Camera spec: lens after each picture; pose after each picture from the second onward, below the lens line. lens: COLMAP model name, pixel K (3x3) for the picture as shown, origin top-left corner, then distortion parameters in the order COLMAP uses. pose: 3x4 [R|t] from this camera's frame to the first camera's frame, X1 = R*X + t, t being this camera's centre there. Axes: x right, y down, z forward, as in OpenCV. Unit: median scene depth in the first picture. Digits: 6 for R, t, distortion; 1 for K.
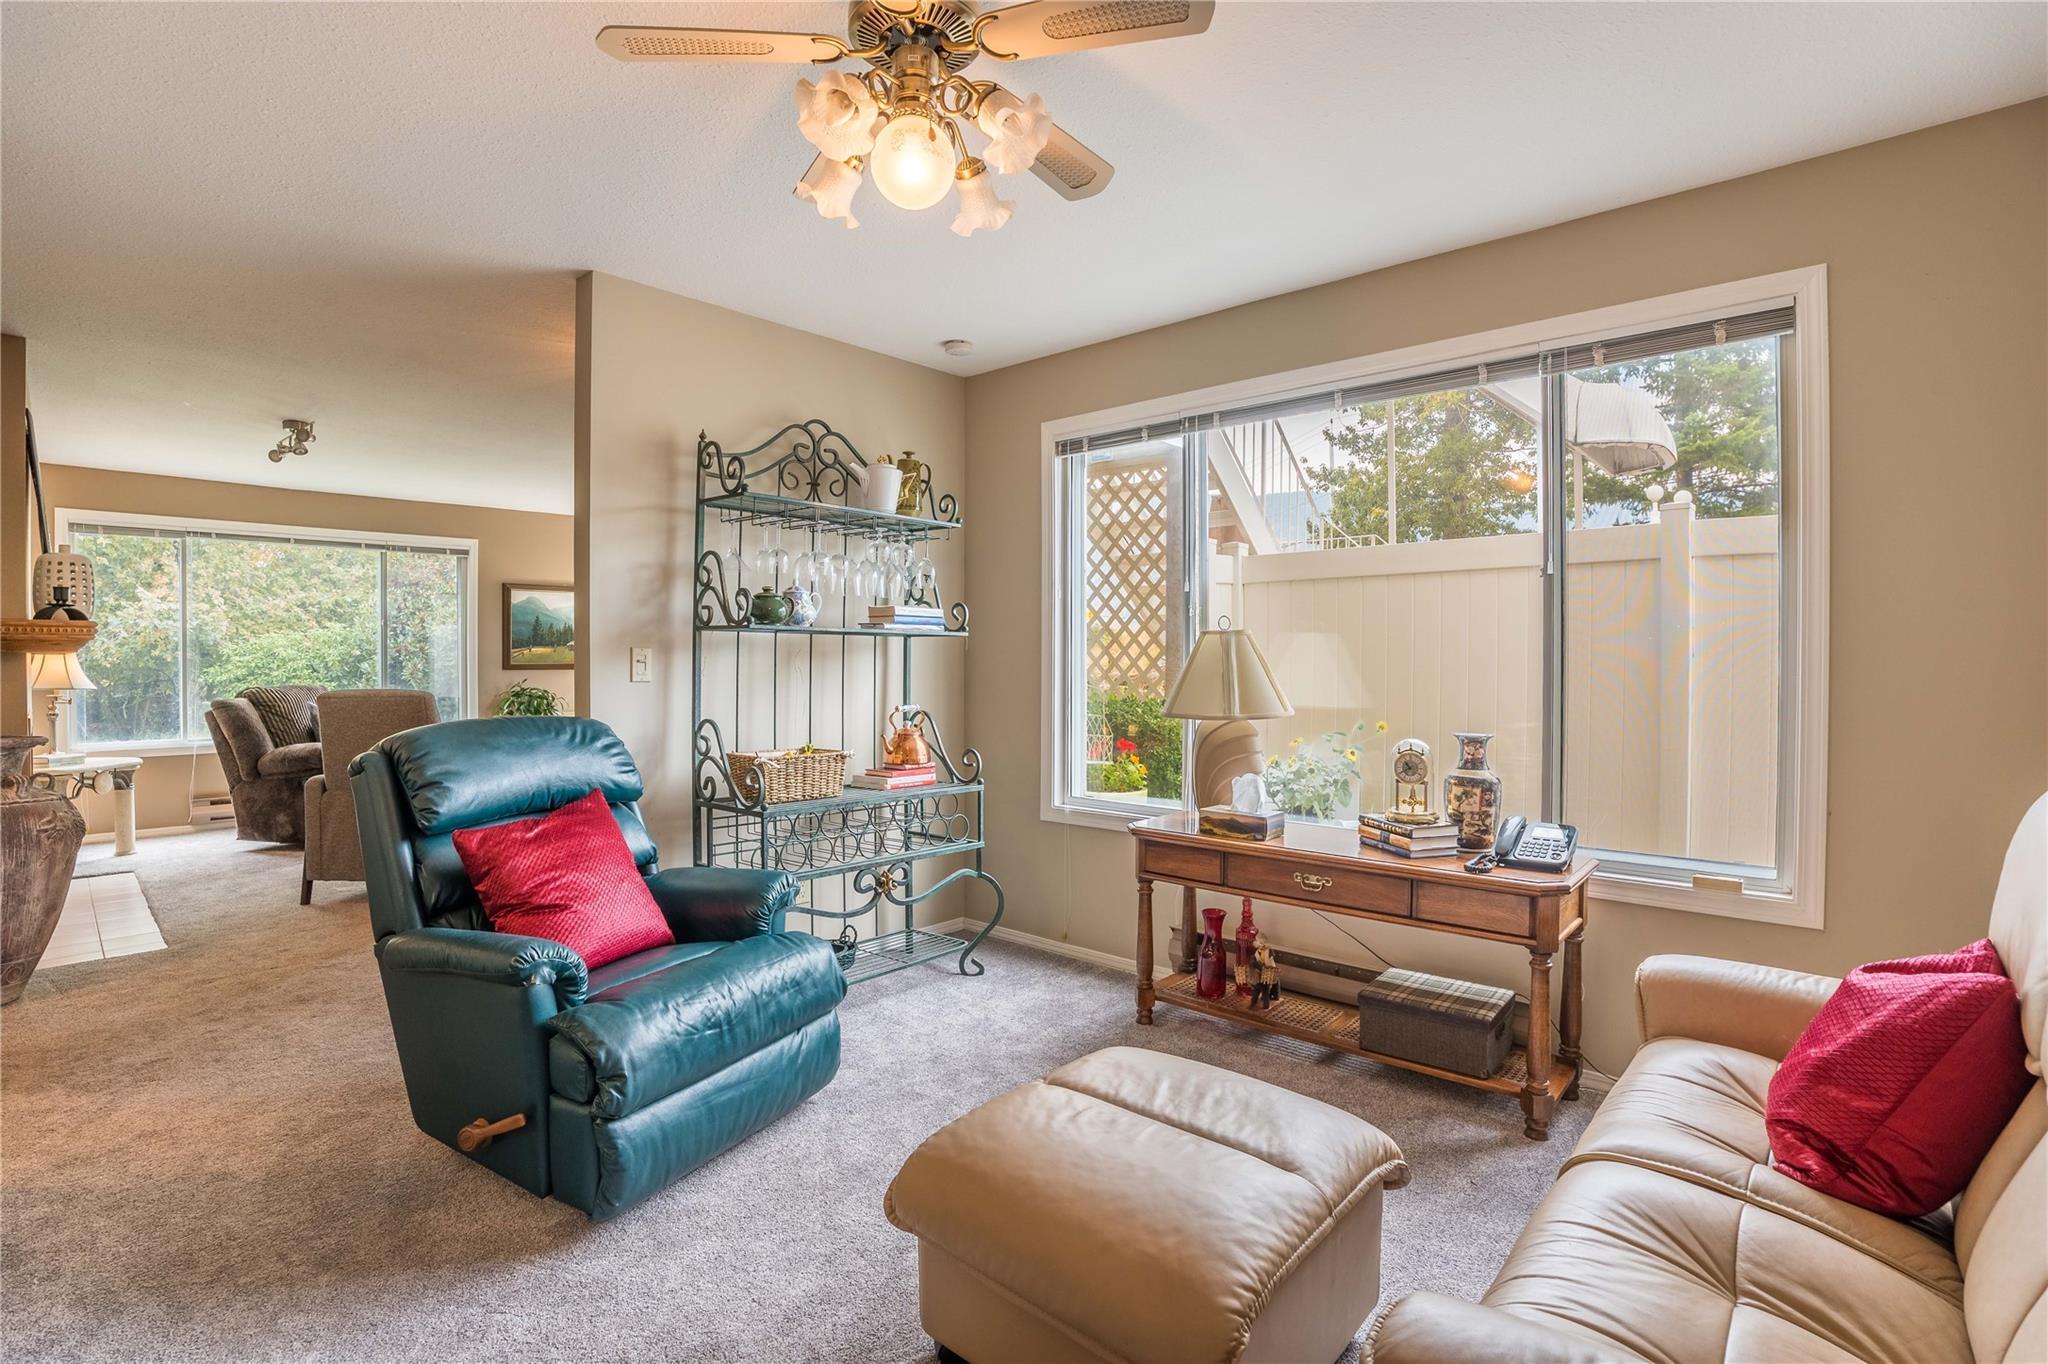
lens RADIAL K [[964.9, 0, 1042.9], [0, 964.9, 678.0], [0, 0, 1]] dist [-0.004051, -0.000300]
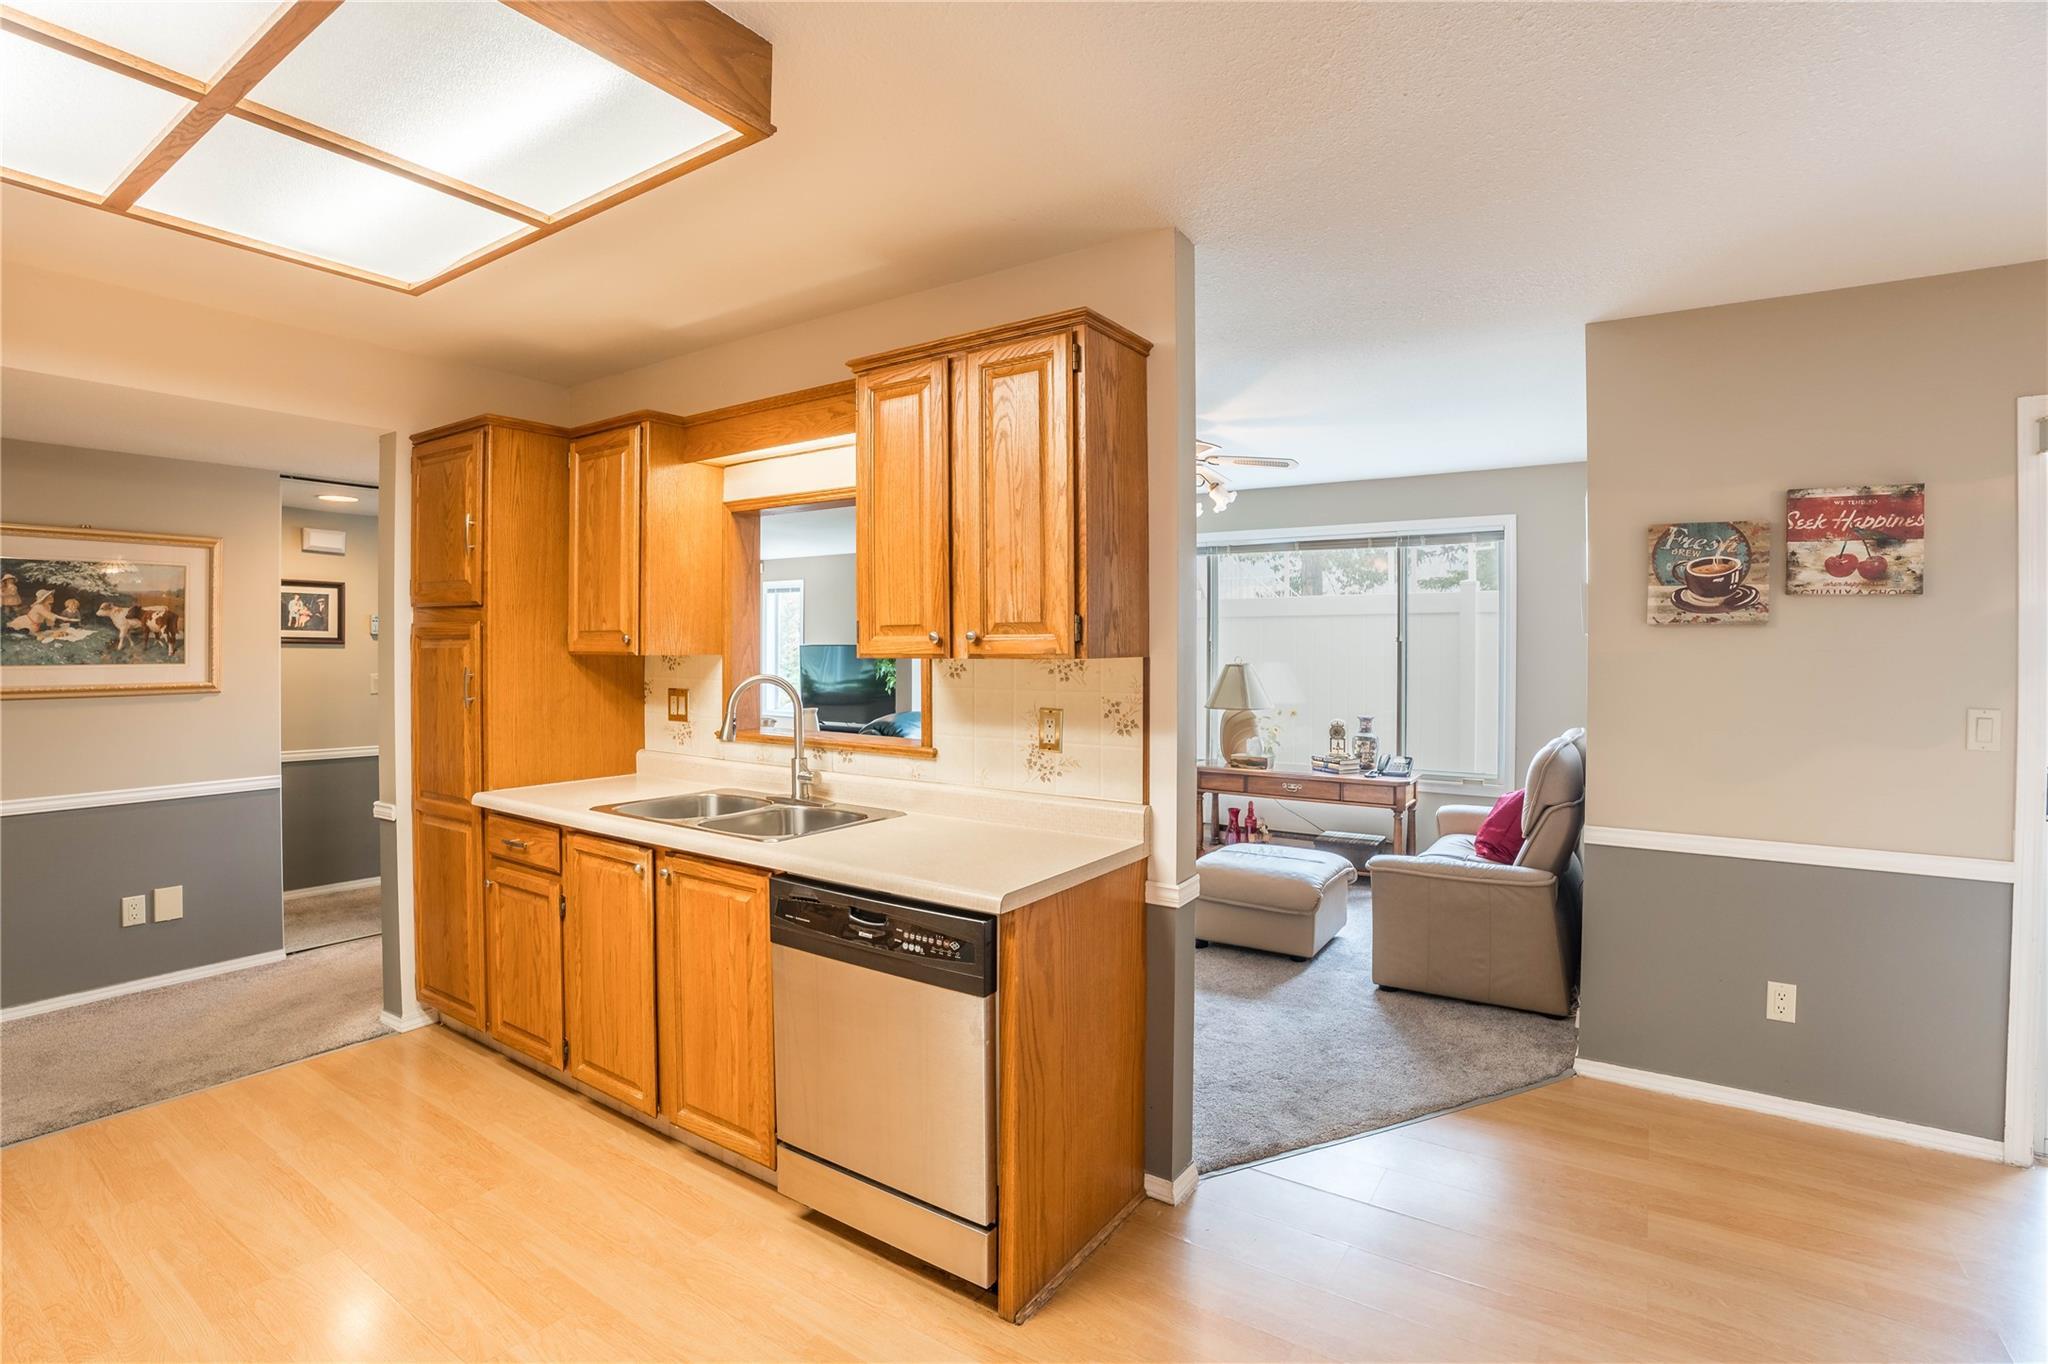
lens RADIAL K [[964.9, 0, 1005.2], [0, 964.9, 667.3], [0, 0, 1]] dist [-0.004051, -0.000300]
pose [[0.994219, 0.003227, 0.107319, -0.564200], [-0.002845, 0.999989, -0.003712, -0.037155], [-0.107330, 0.003386, 0.994218, -1.010284]]
